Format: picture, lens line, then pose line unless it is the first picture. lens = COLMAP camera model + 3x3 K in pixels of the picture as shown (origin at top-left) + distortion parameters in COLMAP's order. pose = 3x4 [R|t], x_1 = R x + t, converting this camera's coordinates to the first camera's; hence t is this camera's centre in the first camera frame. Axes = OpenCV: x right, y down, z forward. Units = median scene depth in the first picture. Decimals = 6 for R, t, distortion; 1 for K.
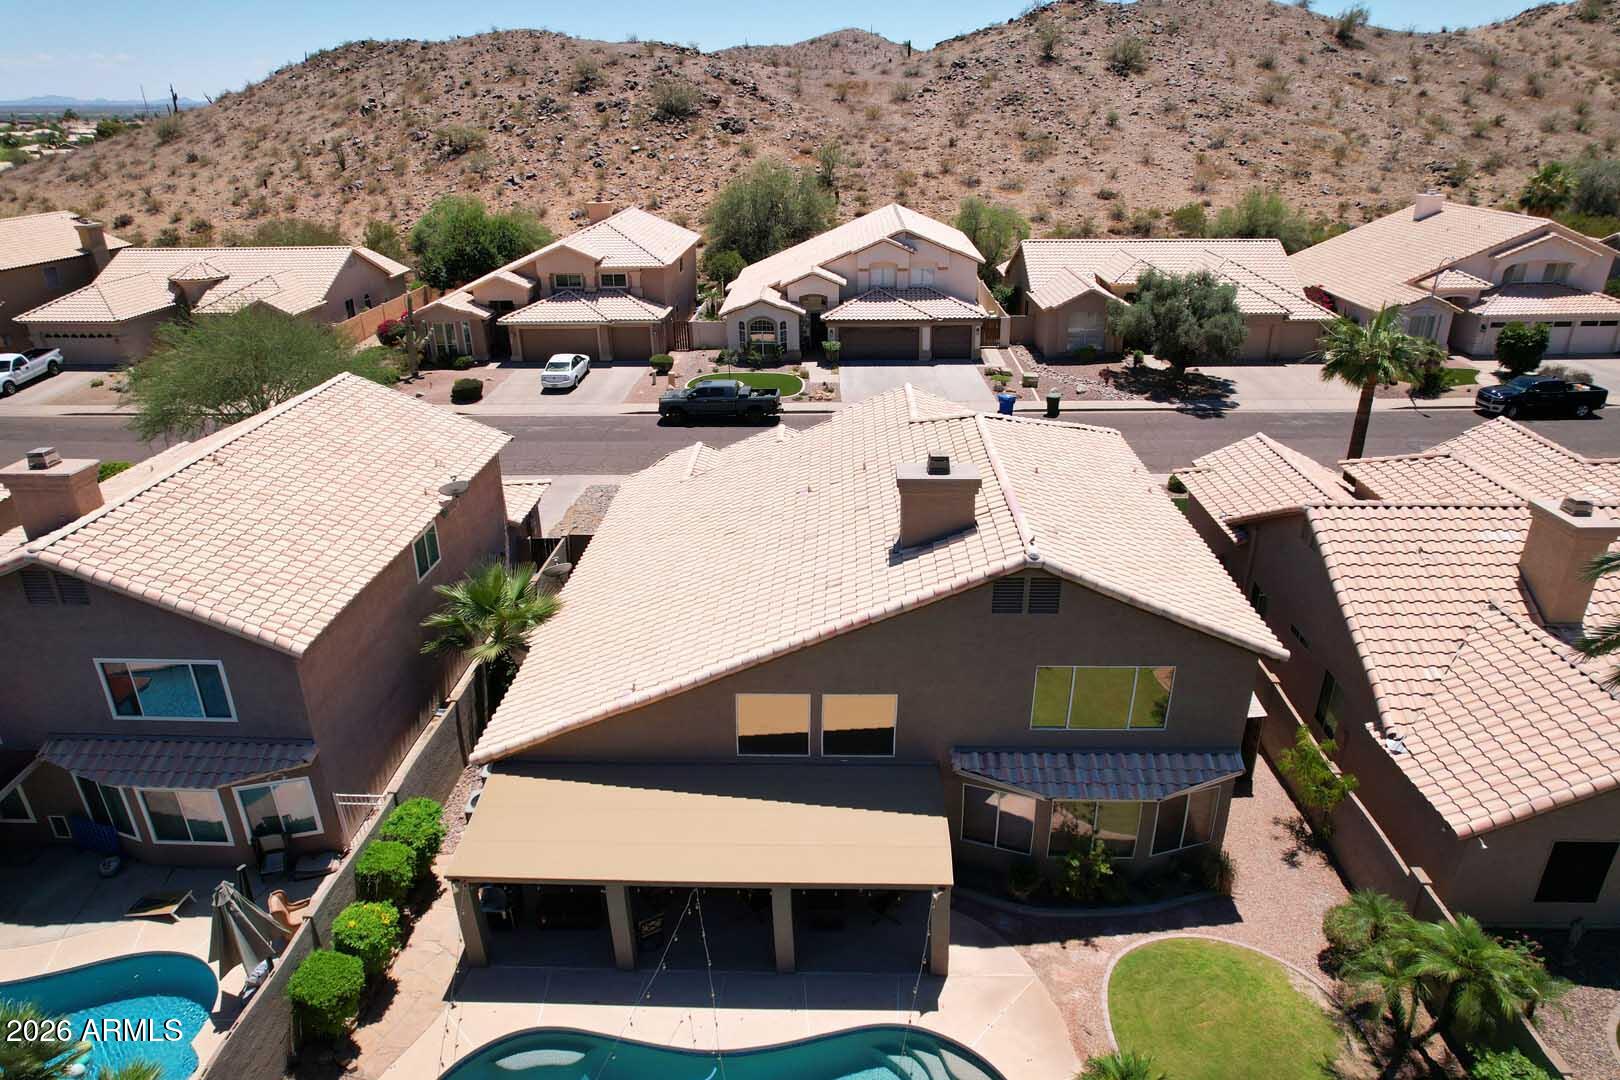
lens RADIAL K [[1046.0, 0, 810.0], [0, 1046.0, 533.9], [0, 0, 1]] dist [-0.080317, 0.073760]
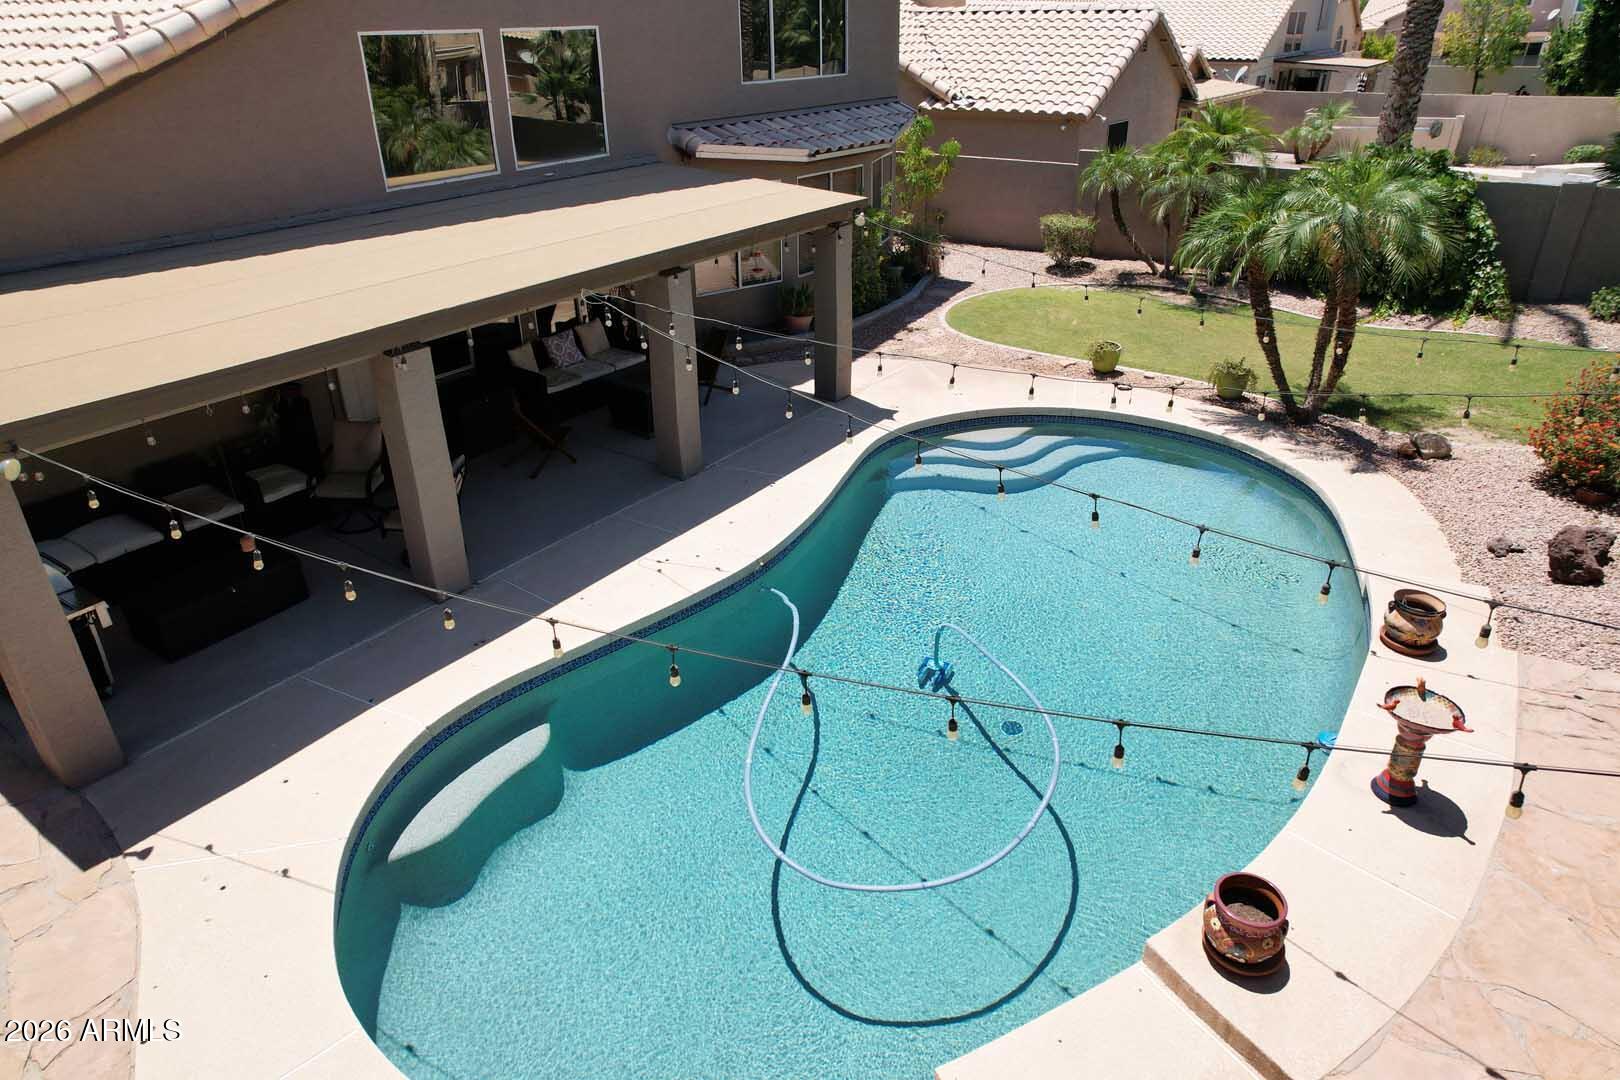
lens RADIAL K [[1035.7, 0, 814.8], [0, 1035.7, 536.2], [0, 0, 1]] dist [-0.057966, 0.050465]
pose [[0.546989, -0.371147, 0.750368, -0.080892], [0.335941, 0.918326, 0.209335, 0.069495], [-0.766777, 0.137576, 0.626998, 0.116132]]
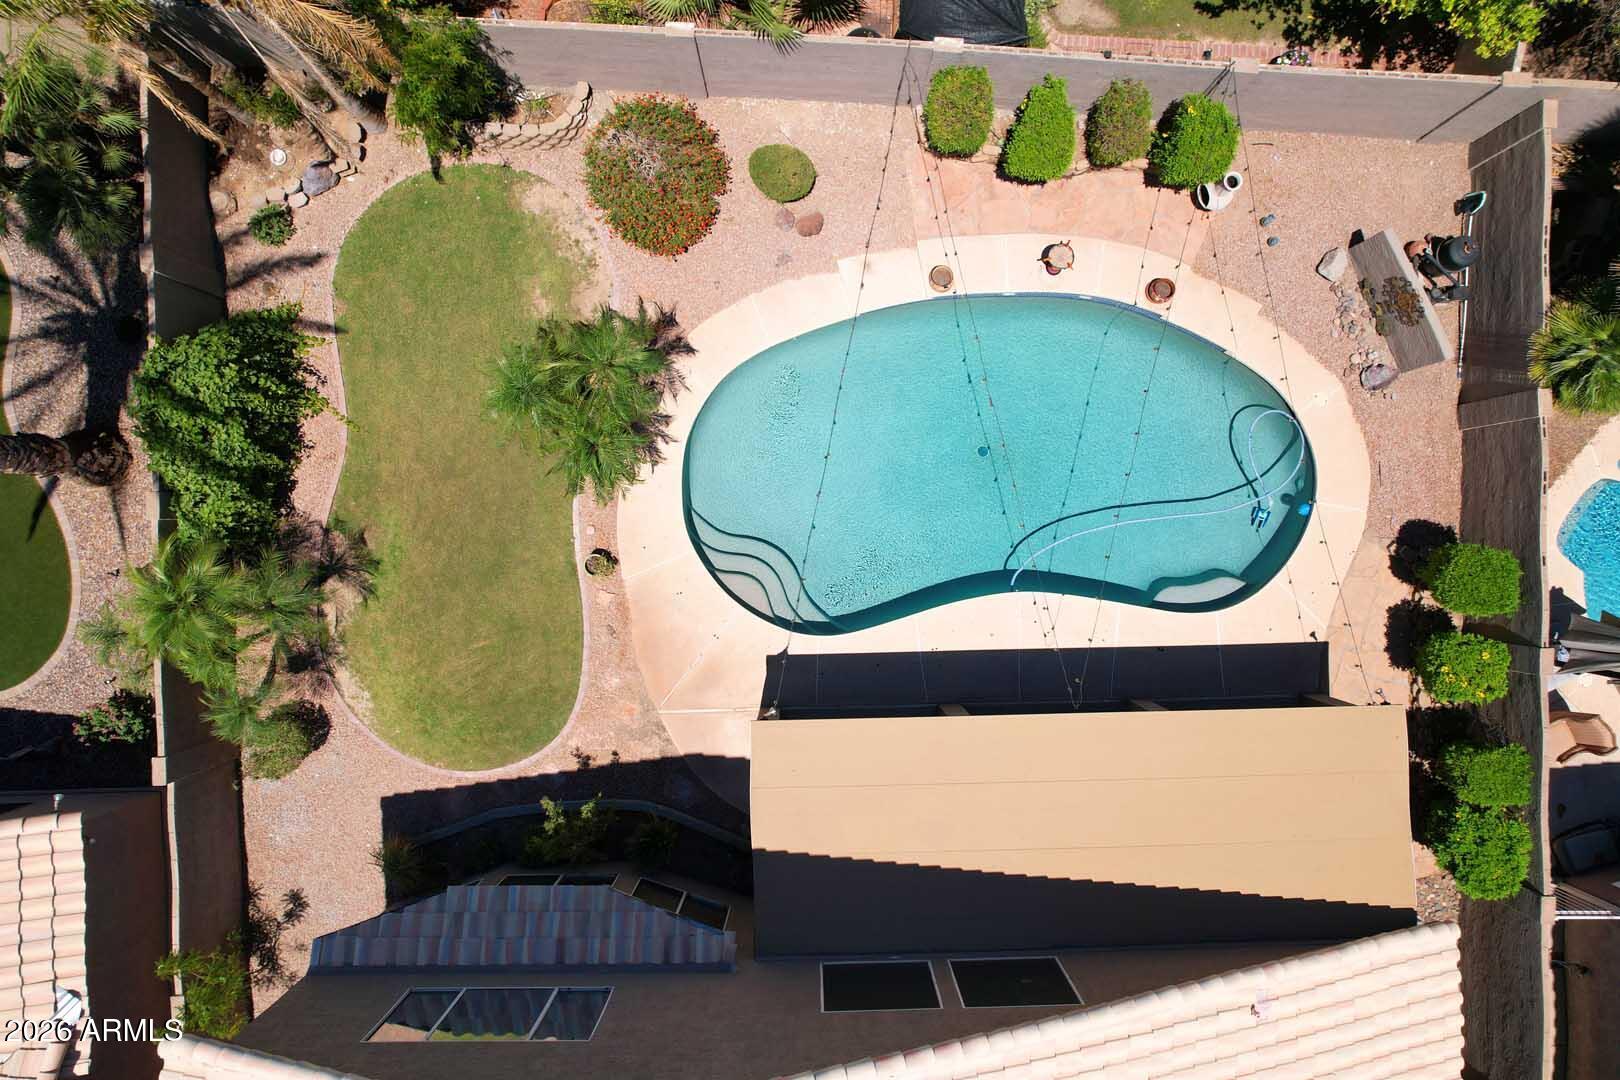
lens RADIAL K [[1046.0, 0, 810.0], [0, 1046.0, 533.9], [0, 0, 1]] dist [-0.080317, 0.073760]
pose [[-0.998177, 0.056161, 0.022101, 0.011634], [-0.002739, -0.407977, 0.912988, -0.058681], [0.060291, 0.911263, 0.407387, 0.098773]]
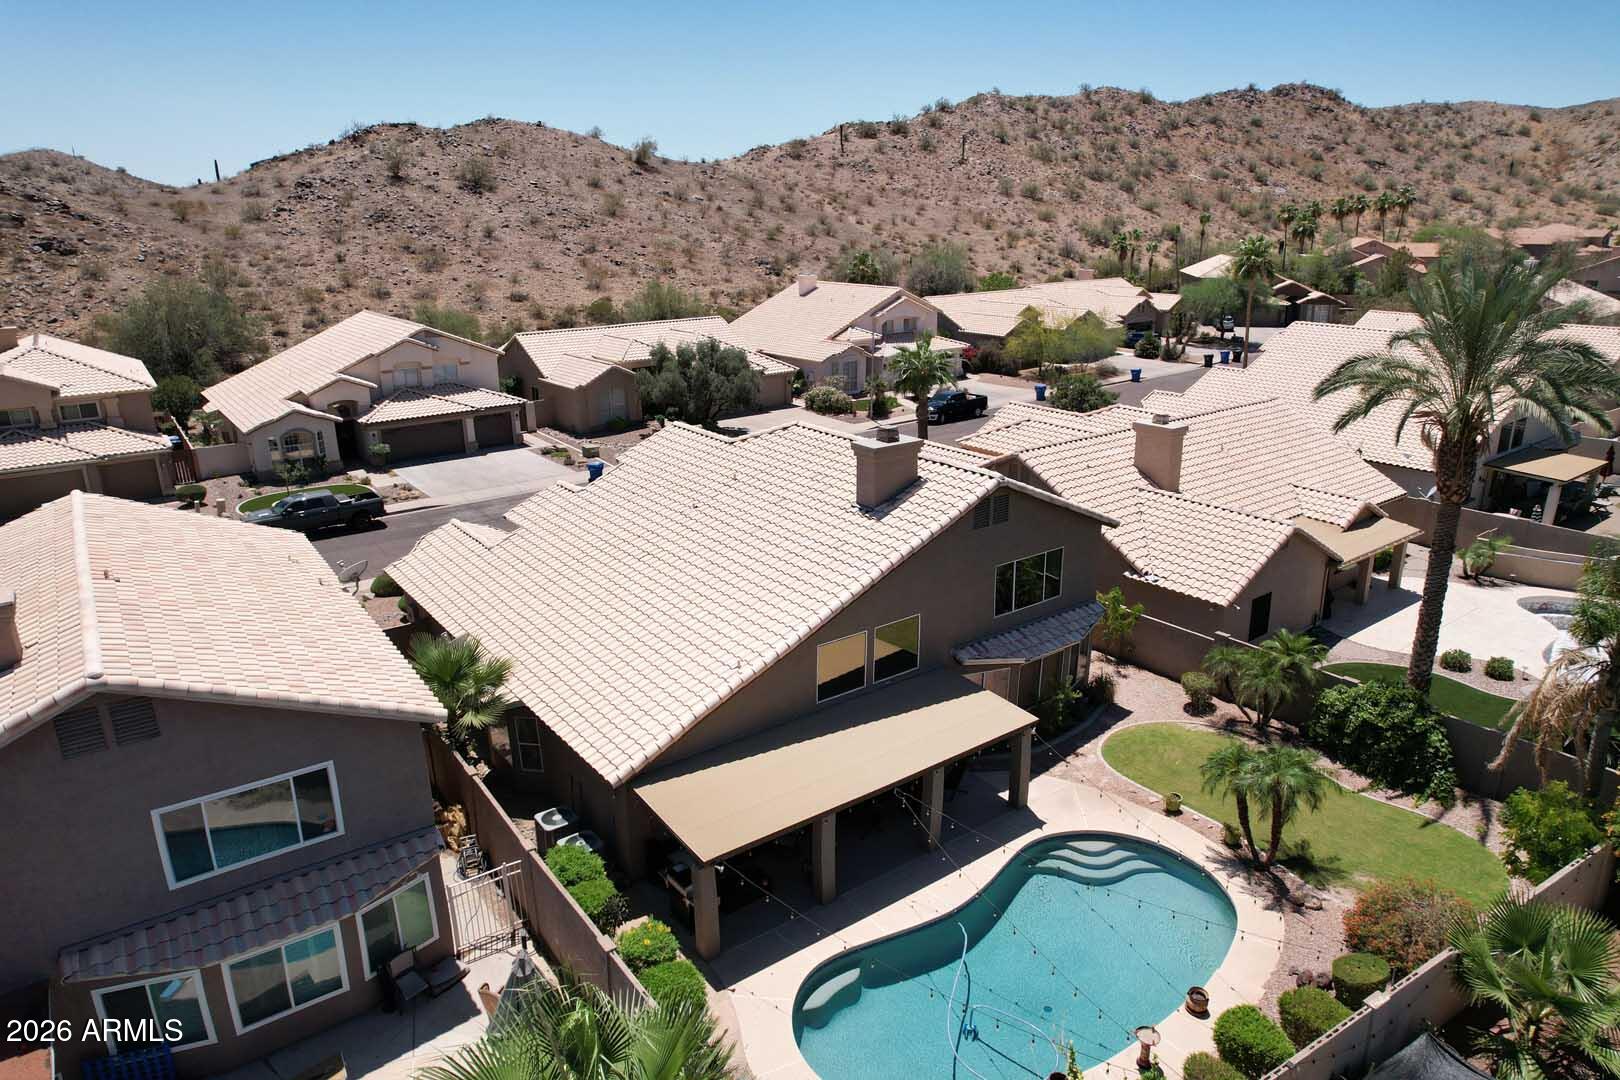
lens RADIAL K [[1046.0, 0, 810.0], [0, 1046.0, 533.9], [0, 0, 1]] dist [-0.080317, 0.073760]
pose [[0.780624, -0.180948, 0.598234, -0.152586], [0.246795, 0.968632, -0.029056, 0.013094], [-0.574211, 0.170323, 0.800794, 0.010553]]
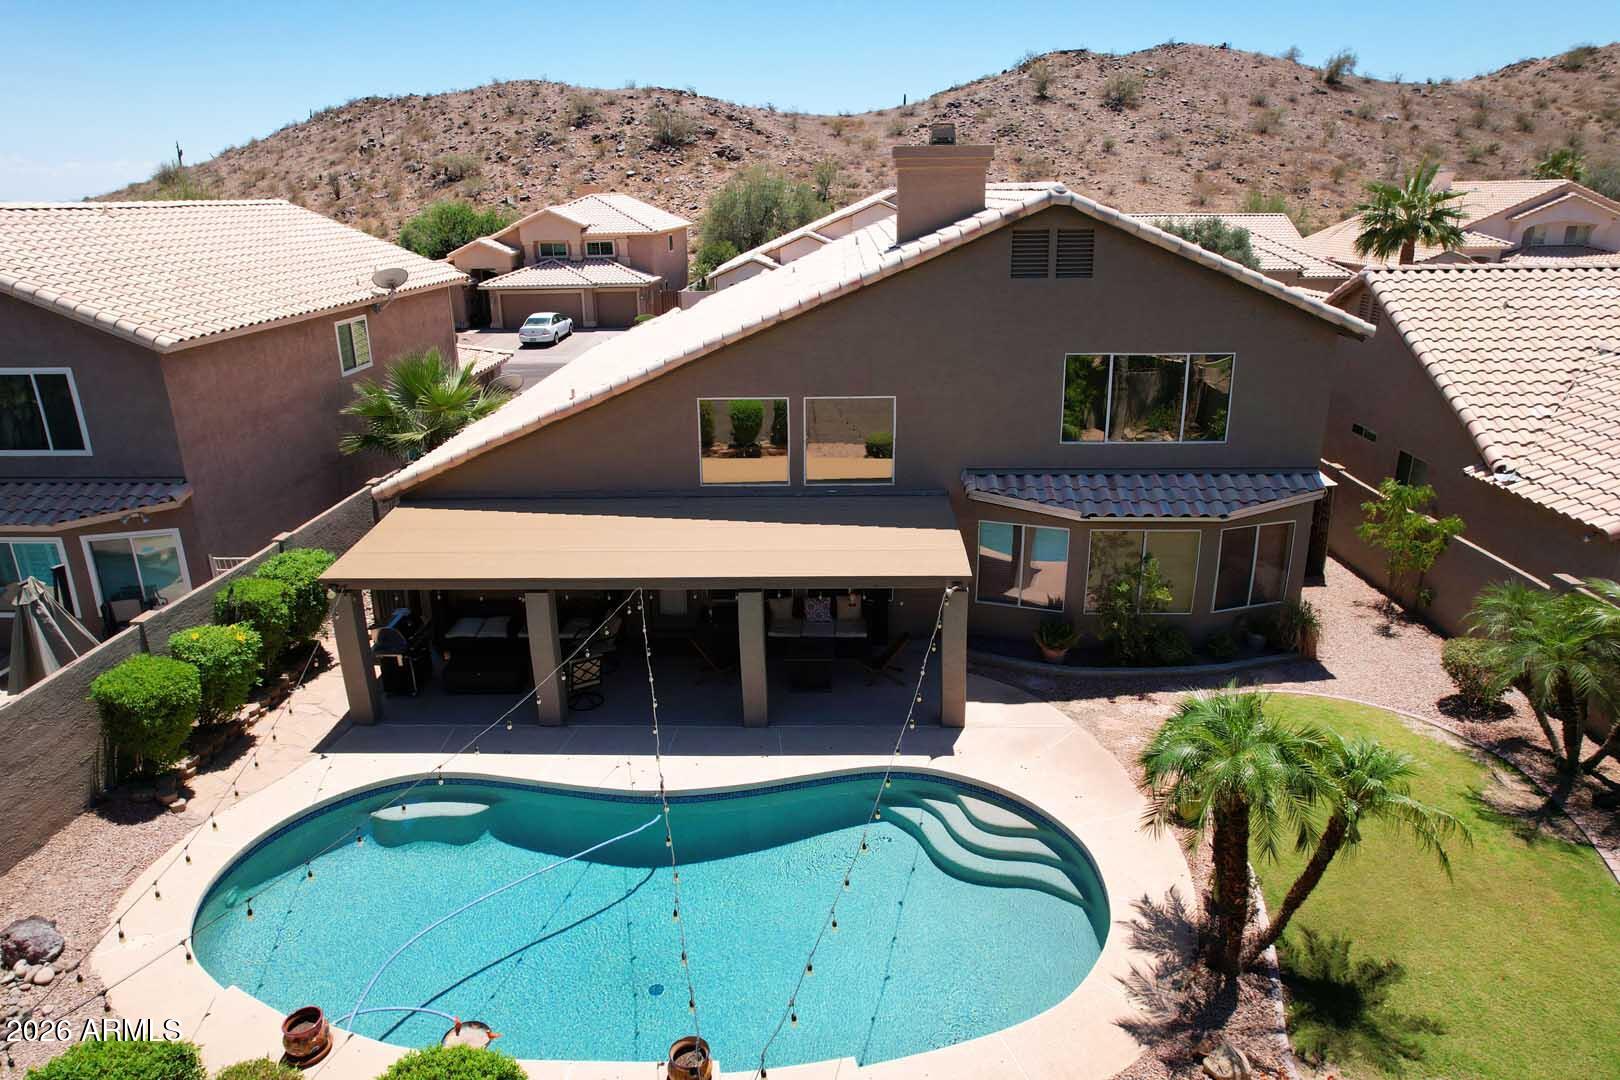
lens RADIAL K [[1046.0, 0, 810.0], [0, 1046.0, 533.9], [0, 0, 1]] dist [-0.080317, 0.073760]
pose [[0.999999, -0.000827, 0.000934, 0.003152], [0.000908, 0.995908, -0.090371, 0.067753], [-0.000856, 0.090372, 0.995908, 0.040182]]
